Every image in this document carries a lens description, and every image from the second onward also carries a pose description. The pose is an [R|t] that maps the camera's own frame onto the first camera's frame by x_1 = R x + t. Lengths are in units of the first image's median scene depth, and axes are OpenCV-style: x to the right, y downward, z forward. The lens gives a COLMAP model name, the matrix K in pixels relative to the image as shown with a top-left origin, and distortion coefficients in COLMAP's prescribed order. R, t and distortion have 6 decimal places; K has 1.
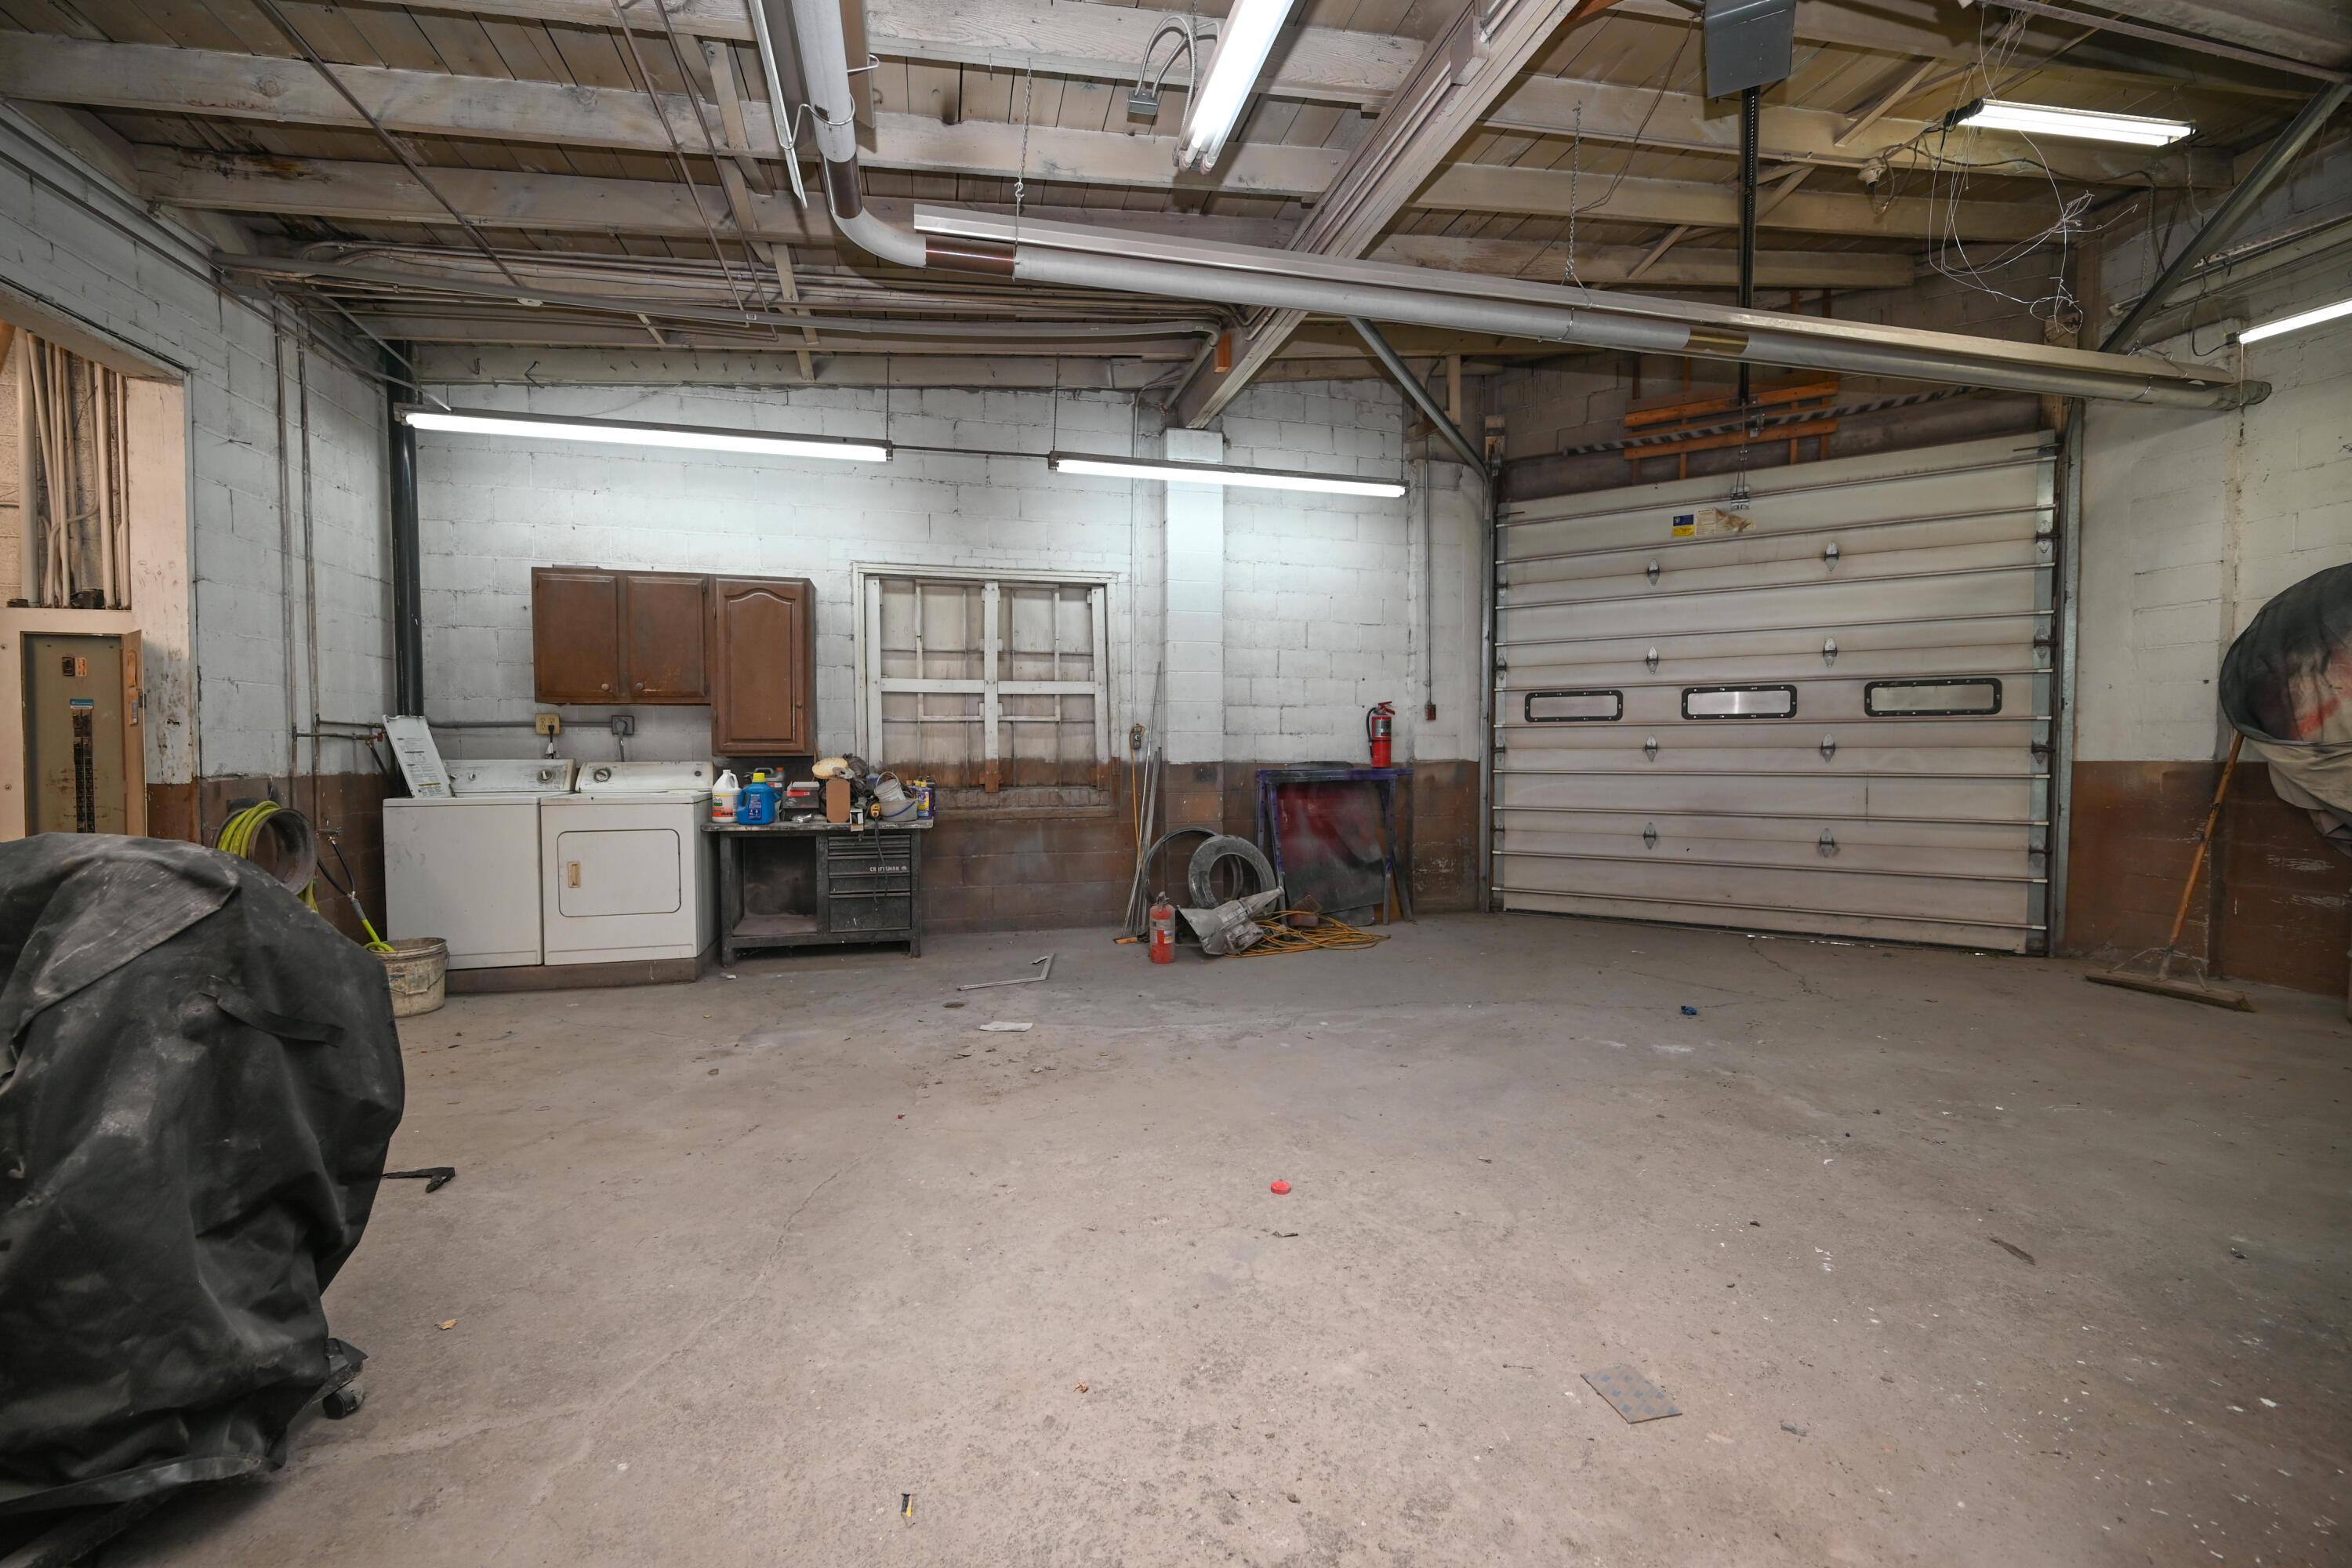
lens RADIAL K [[924.3, 0, 1175.4], [0, 924.3, 770.2], [0, 0, 1]] dist [-0.001601, -0.000261]
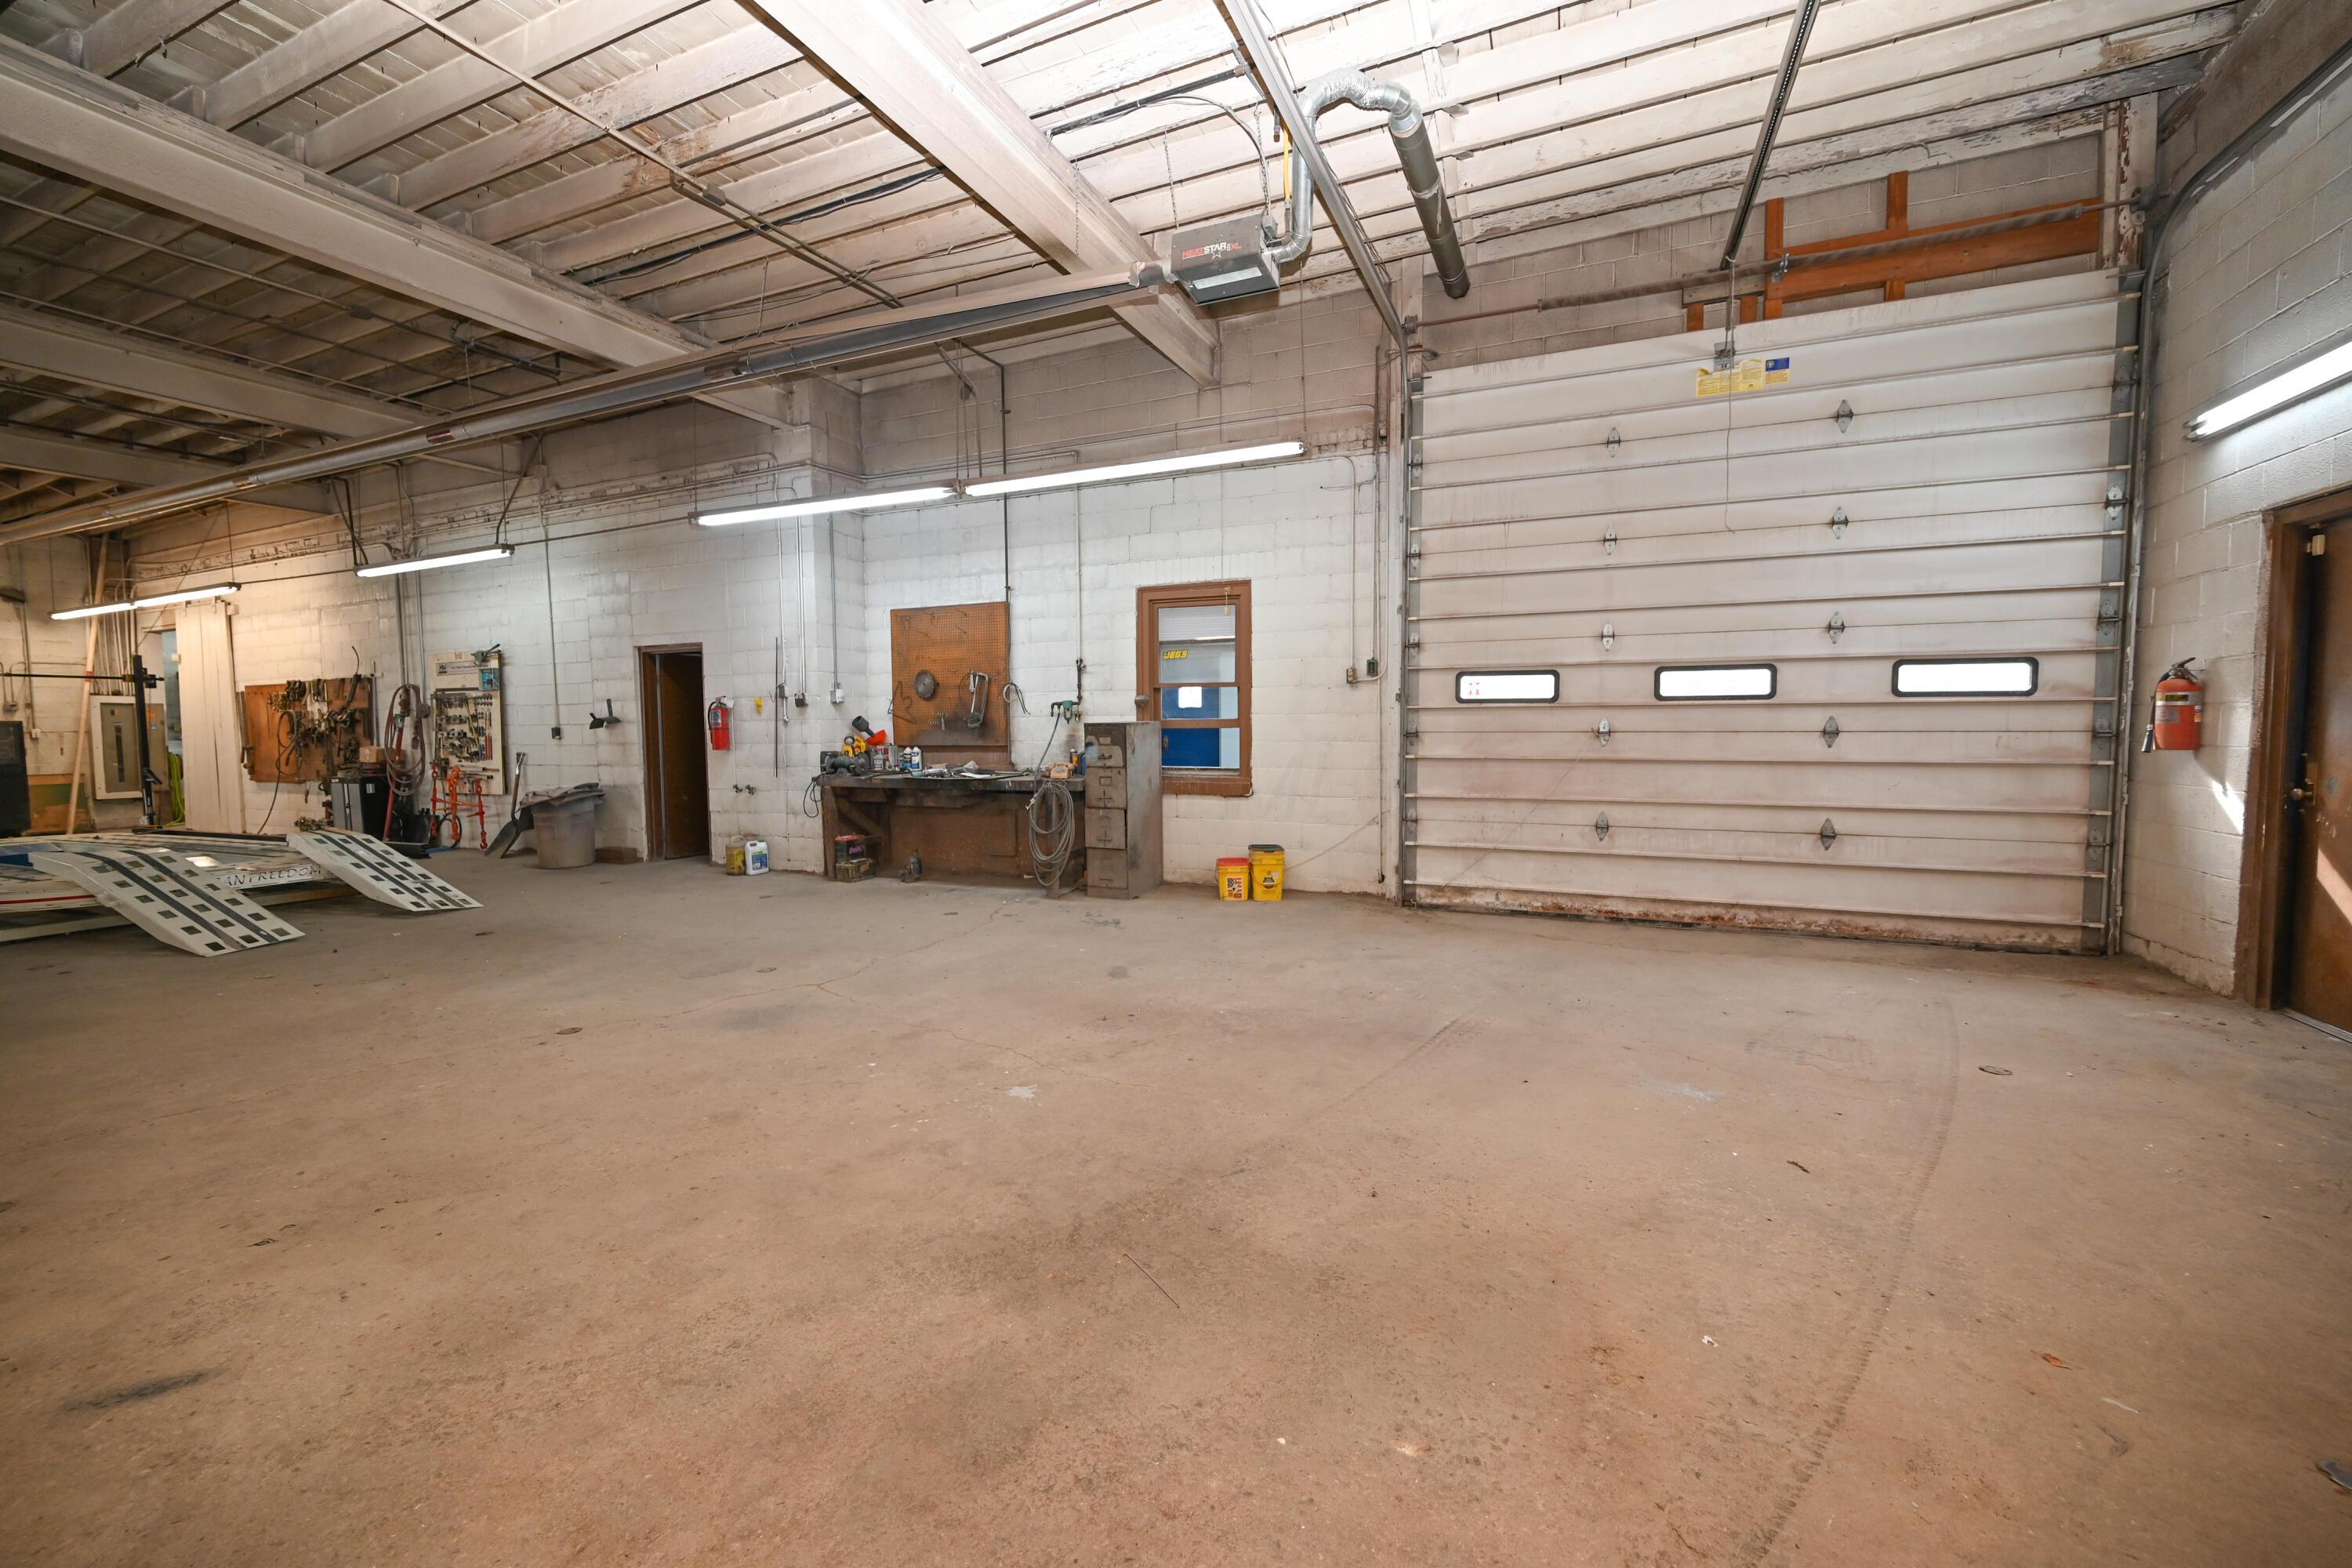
lens RADIAL K [[924.3, 0, 1174.5], [0, 924.3, 778.5], [0, 0, 1]] dist [-0.001601, -0.000261]
pose [[0.972776, -0.013572, 0.231348, -0.136990], [0.007361, 0.999590, 0.027688, -0.007393], [-0.231629, -0.025232, 0.972477, 0.225126]]
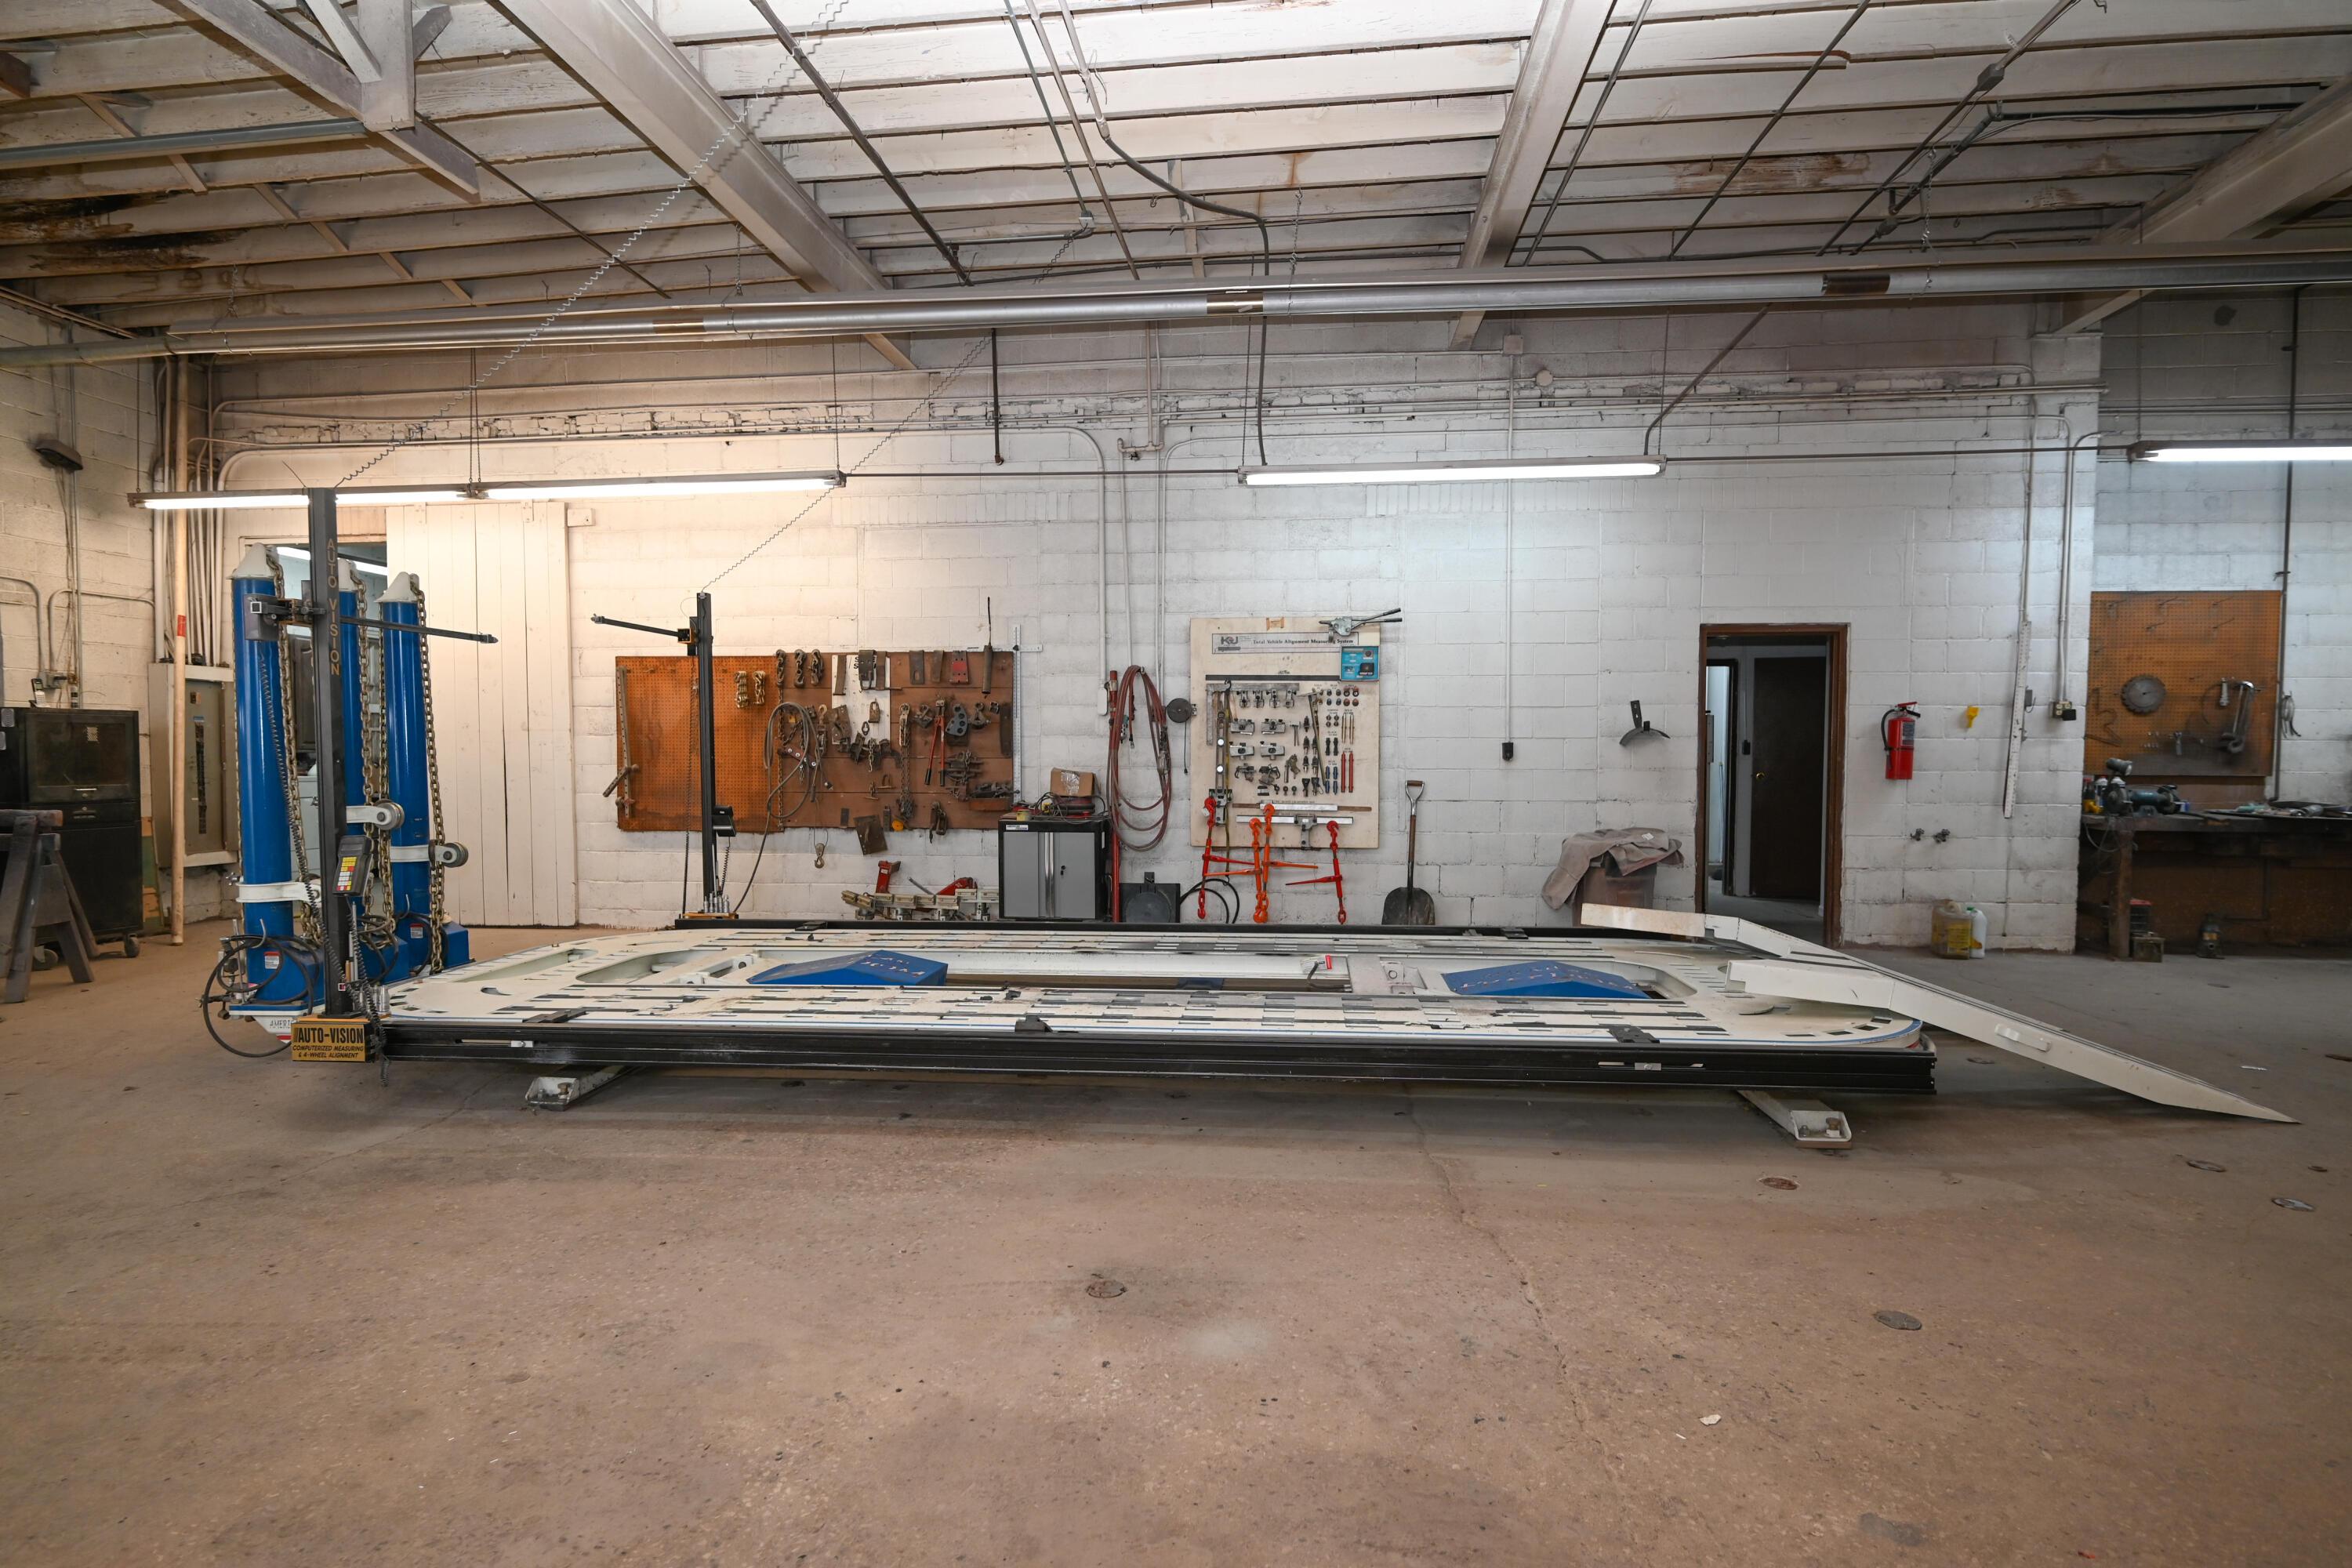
lens RADIAL K [[1186.1, 0, 1177.5], [0, 1186.1, 793.9], [0, 0, 1]] dist [-0.001639, -0.000056]
pose [[0.854612, -0.007242, 0.519217, -1.466648], [0.002840, 0.999953, 0.009273, -0.013884], [-0.519259, -0.006450, 0.854592, 0.913991]]
